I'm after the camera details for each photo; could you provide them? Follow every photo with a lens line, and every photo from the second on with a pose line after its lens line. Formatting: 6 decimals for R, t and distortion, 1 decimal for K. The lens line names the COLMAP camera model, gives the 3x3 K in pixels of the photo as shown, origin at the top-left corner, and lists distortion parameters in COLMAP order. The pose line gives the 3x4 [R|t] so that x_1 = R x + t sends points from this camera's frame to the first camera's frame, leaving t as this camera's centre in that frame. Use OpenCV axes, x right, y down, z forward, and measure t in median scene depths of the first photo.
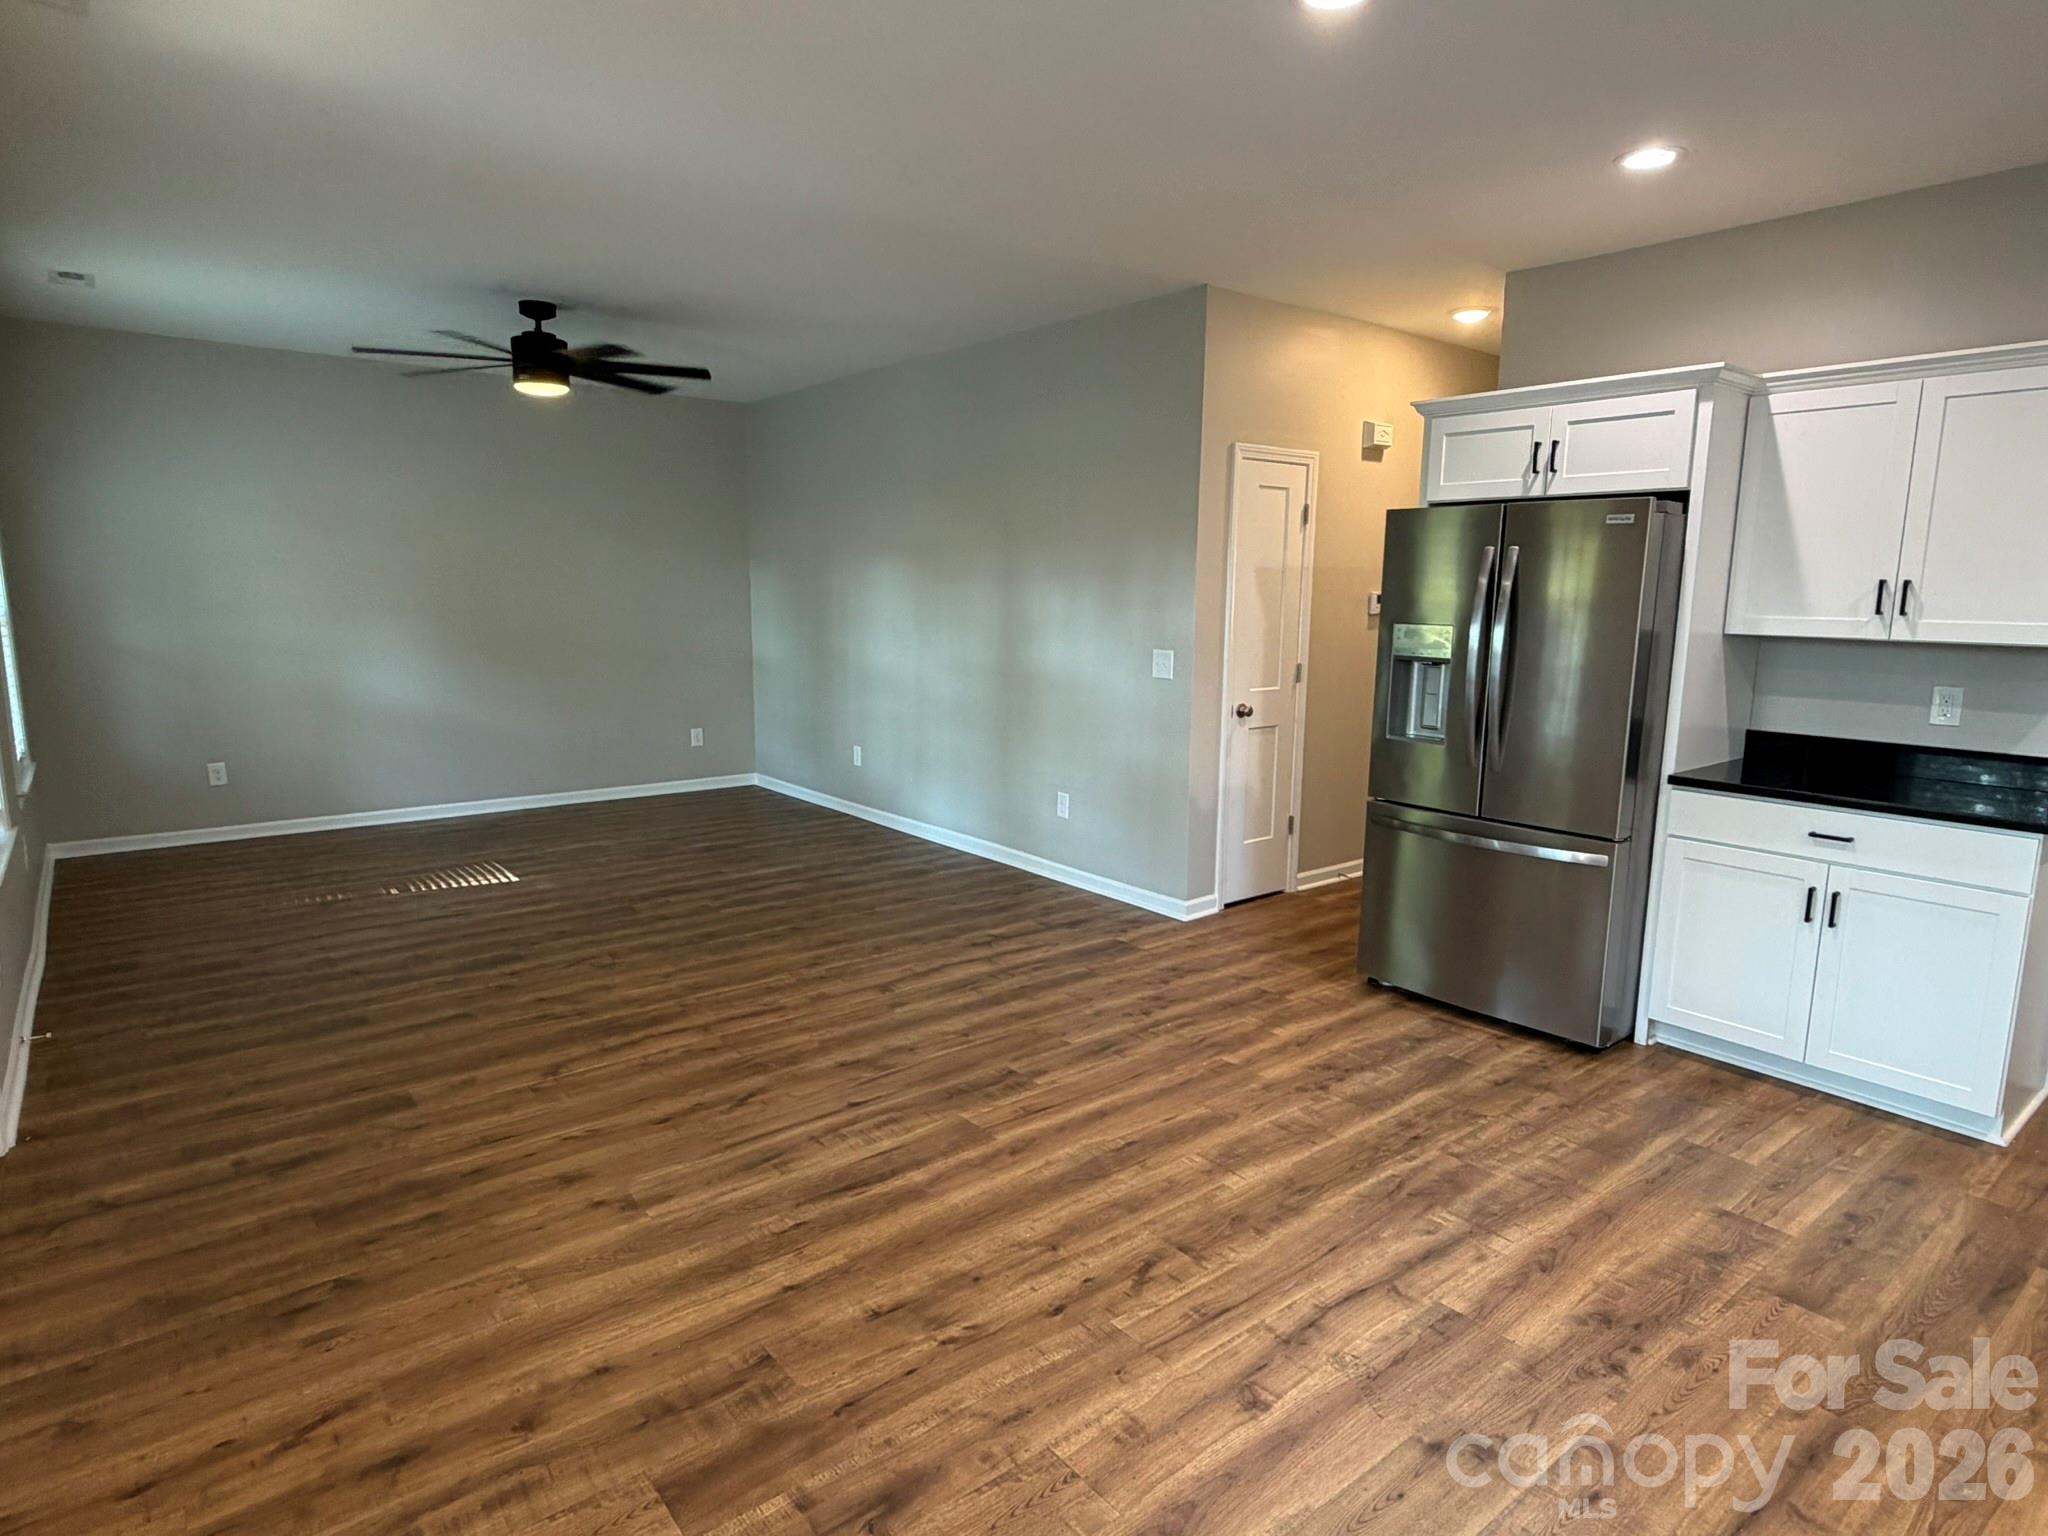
lens RADIAL K [[1146.9, 0, 1030.1], [0, 1146.9, 766.1], [0, 0, 1]] dist [0.001888, 0.000080]
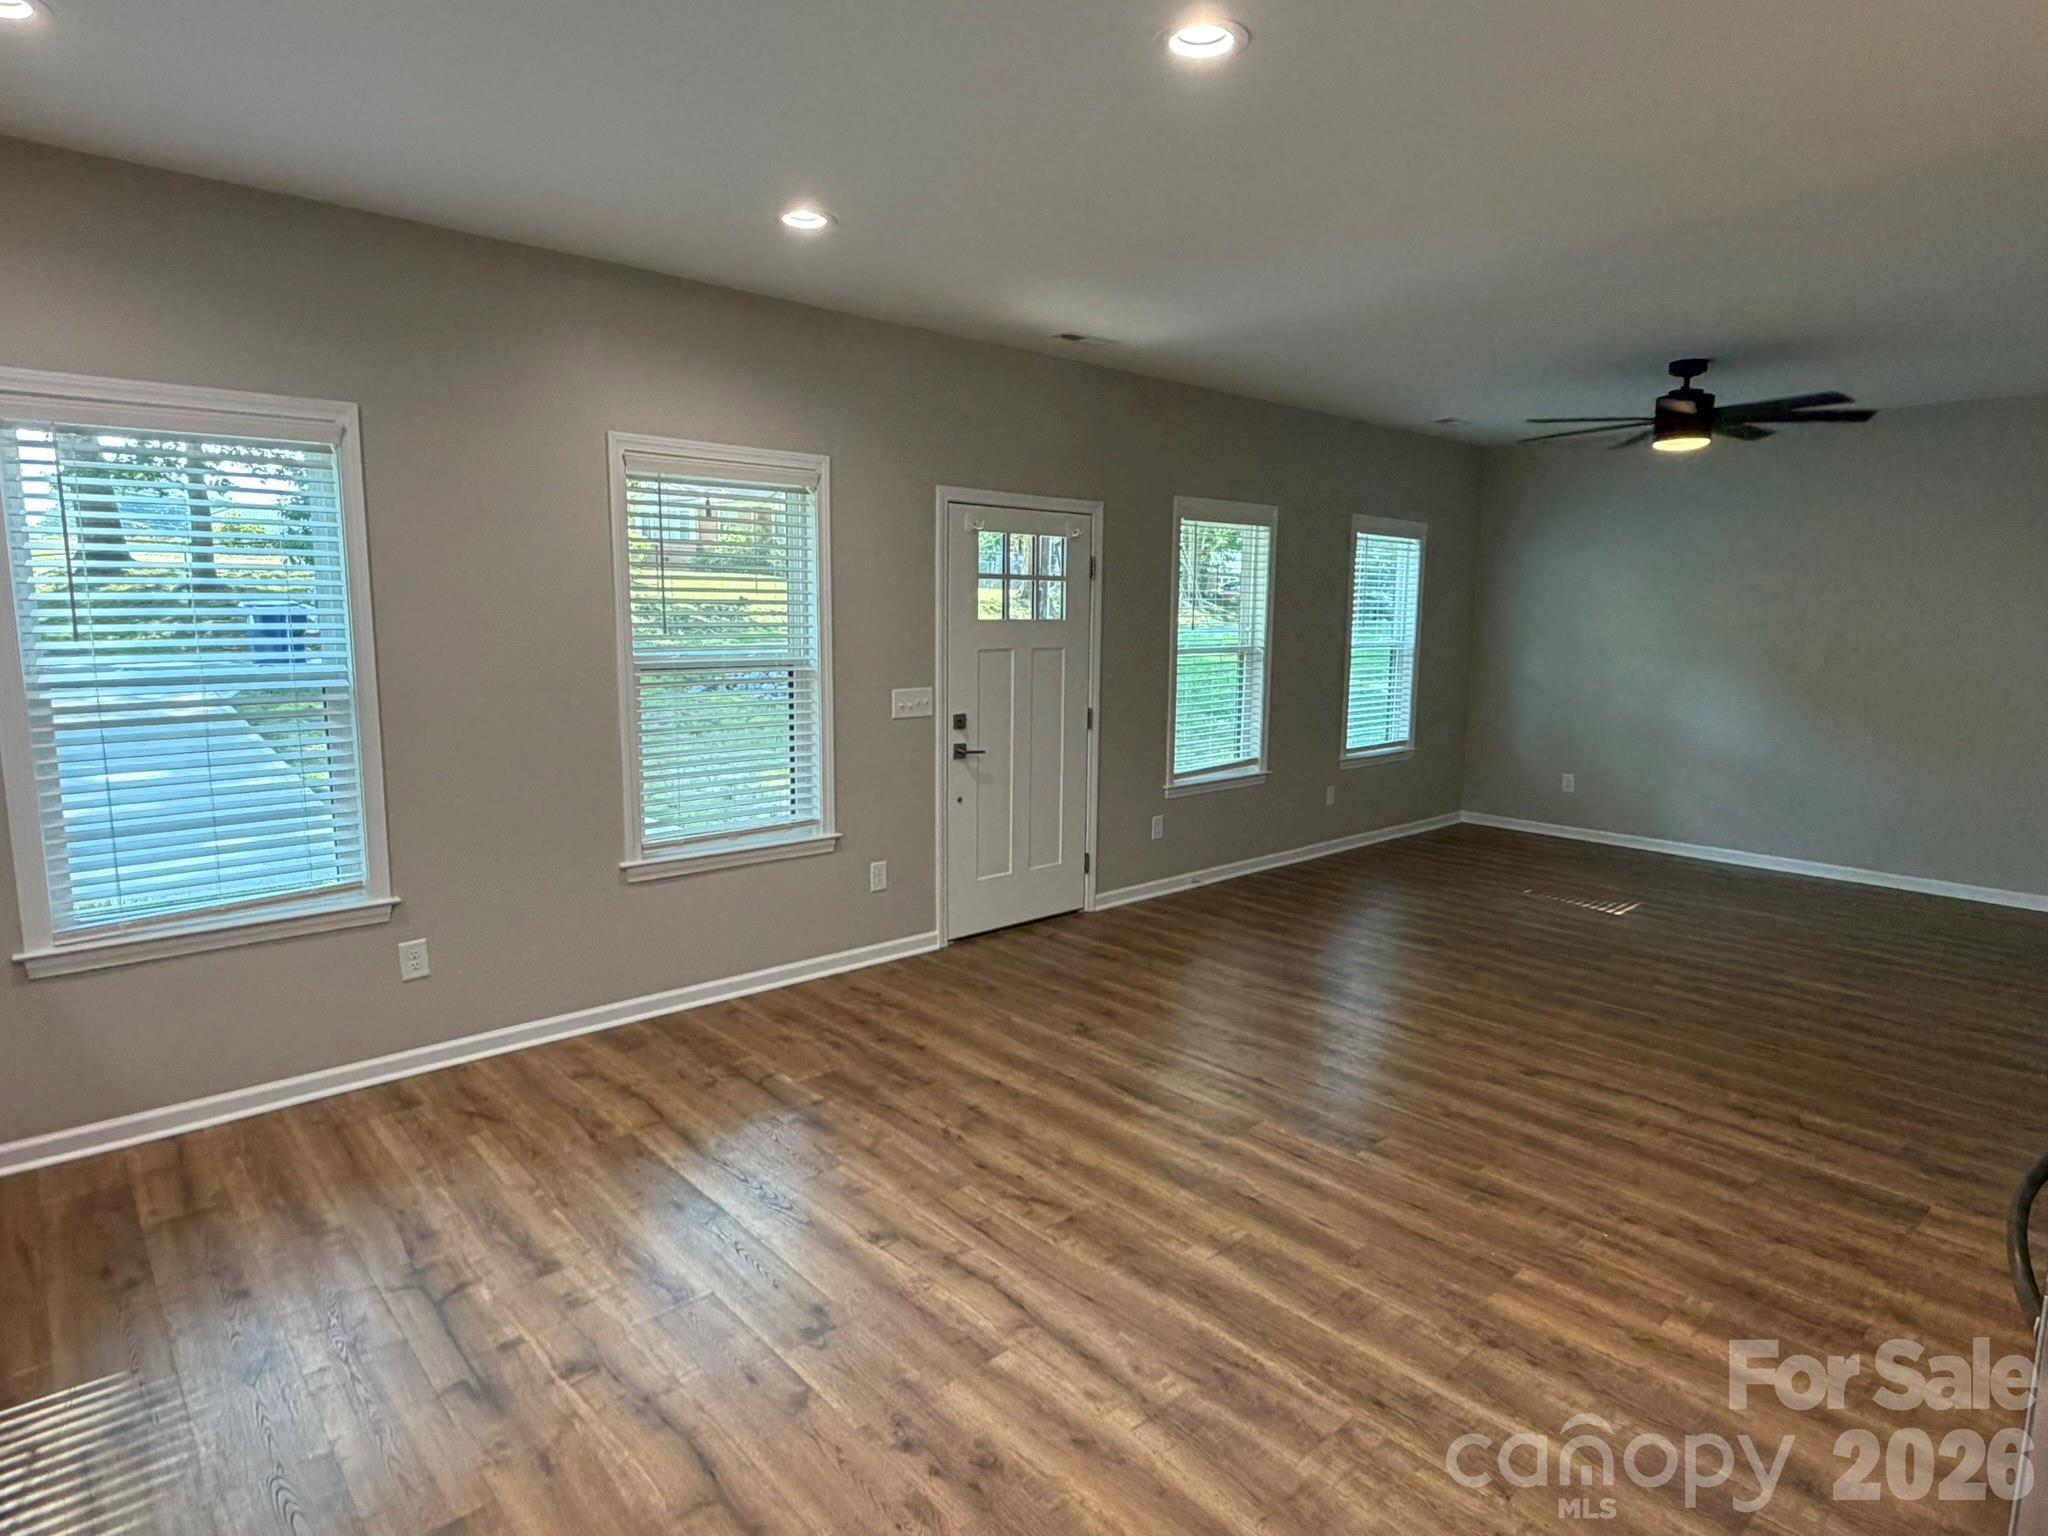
lens RADIAL K [[1144.1, 0, 1024.0], [0, 1144.1, 768.0], [0, 0, 1]] dist [-0.000493, 0.000965]
pose [[0.056379, 0.129569, -0.989966, 0.945101], [-0.167622, 0.978698, 0.118548, -0.111875], [0.984238, 0.159256, 0.076896, 0.631308]]
